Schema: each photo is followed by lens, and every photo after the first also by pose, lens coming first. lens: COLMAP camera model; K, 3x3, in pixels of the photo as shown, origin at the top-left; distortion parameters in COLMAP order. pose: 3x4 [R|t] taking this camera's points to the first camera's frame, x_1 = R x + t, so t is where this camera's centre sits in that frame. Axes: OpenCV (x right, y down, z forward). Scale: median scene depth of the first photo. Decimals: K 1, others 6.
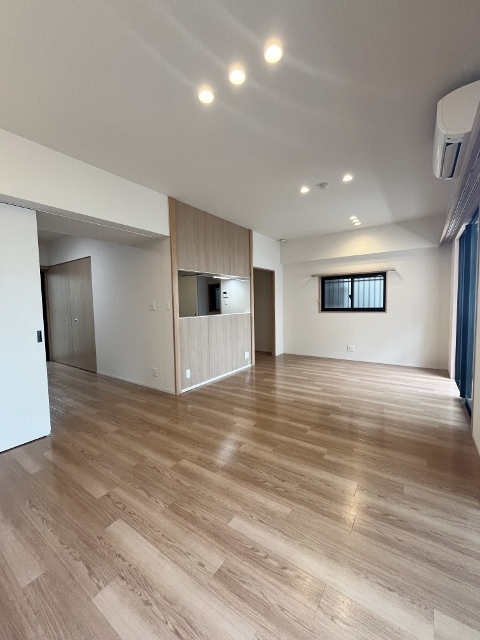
lens RADIAL K [[259.6, 0, 240.3], [0, 259.6, 319.3], [0, 0, 1]] dist [-0.002015, -0.000434]
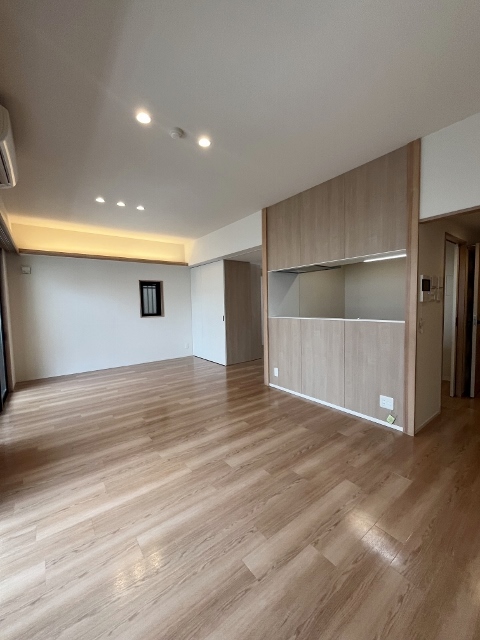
lens RADIAL K [[259.6, 0, 240.5], [0, 259.6, 320.6], [0, 0, 1]] dist [-0.002015, -0.000434]
pose [[-0.308663, 0.083653, -0.947486, 0.813368], [-0.035265, 0.994434, 0.099286, -0.089628], [0.950518, 0.064060, -0.303994, 1.192617]]
